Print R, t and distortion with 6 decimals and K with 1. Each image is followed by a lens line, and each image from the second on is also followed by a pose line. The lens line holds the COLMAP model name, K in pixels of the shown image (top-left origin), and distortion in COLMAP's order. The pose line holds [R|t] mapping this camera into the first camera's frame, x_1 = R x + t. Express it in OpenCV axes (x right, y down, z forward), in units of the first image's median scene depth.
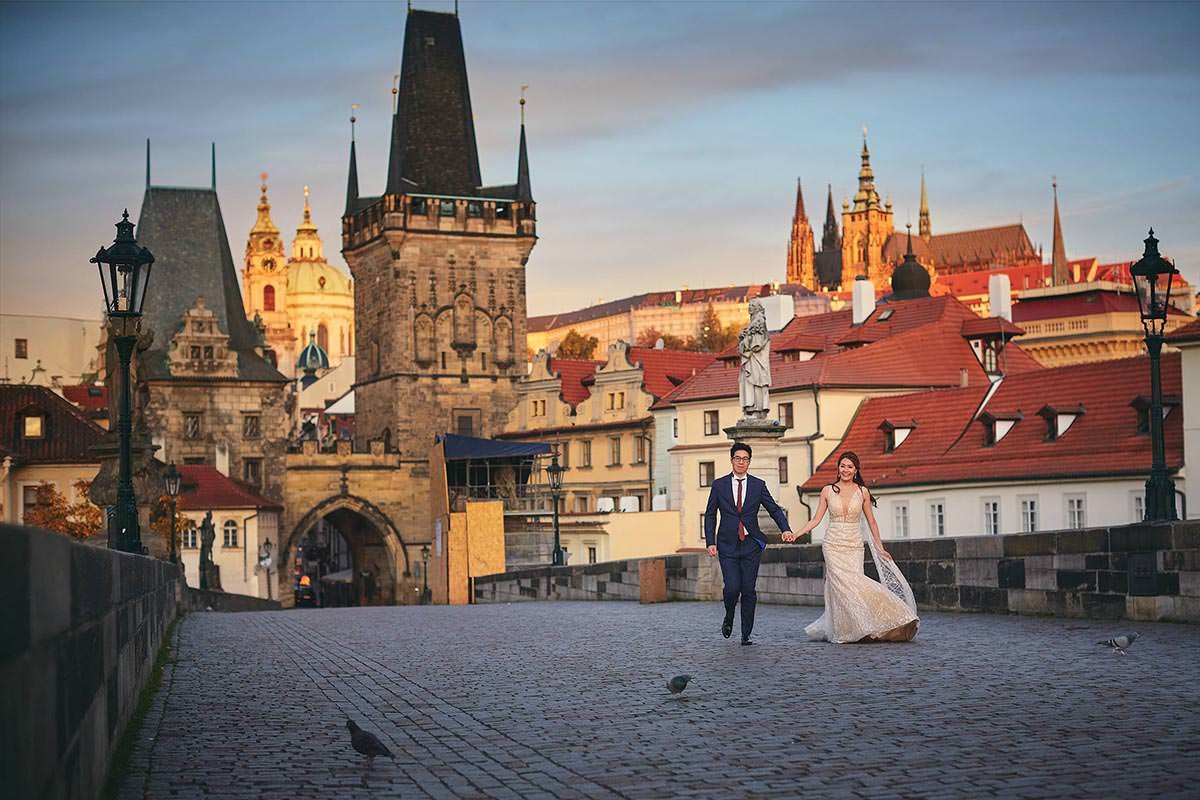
lens RADIAL K [[1845.1, 0, 600.0], [0, 1845.1, 400.0], [0, 0, 1]] dist [-0.104755, -0.047930]
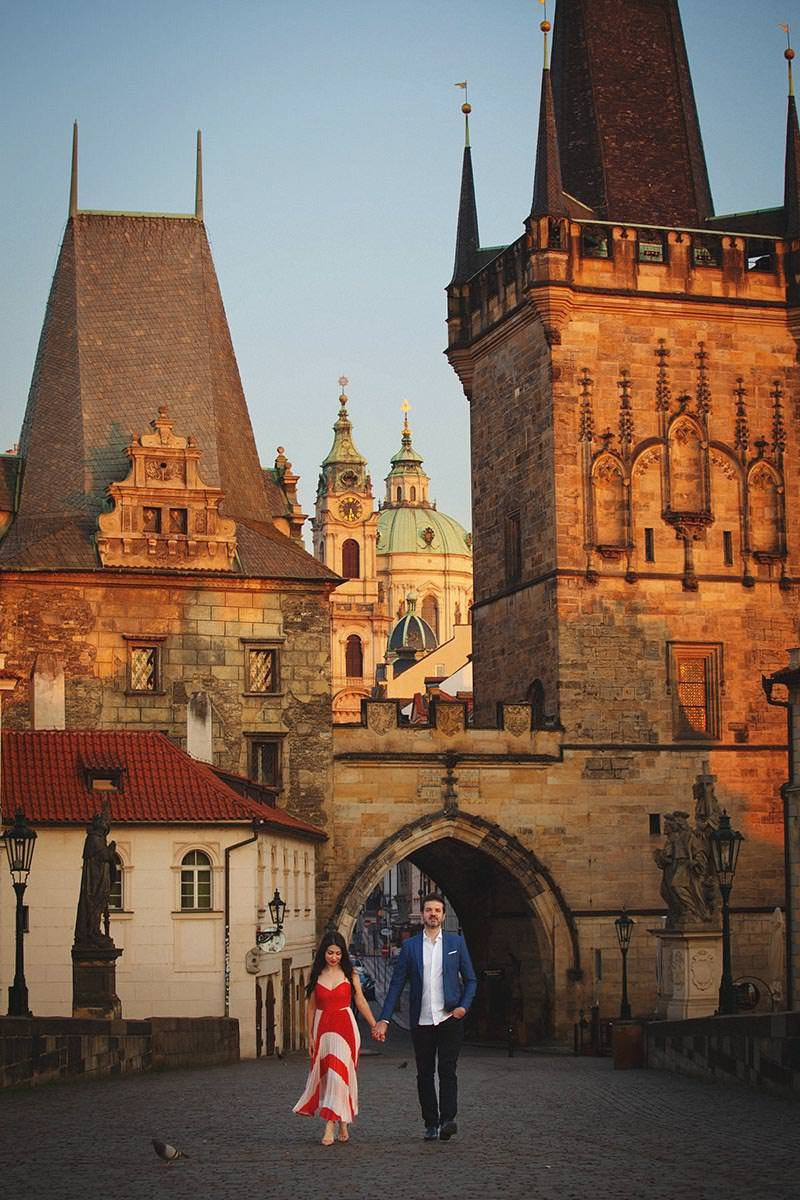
lens RADIAL K [[2261.1, 0, 400.0], [0, 2261.1, 600.0], [0, 0, 1]] dist [-0.332119, 0.071492]
pose [[0.986057, -0.009149, -0.166157, -0.050326], [-0.002225, 0.997673, -0.068139, 0.035323], [0.166394, 0.067558, 0.983742, 0.391998]]
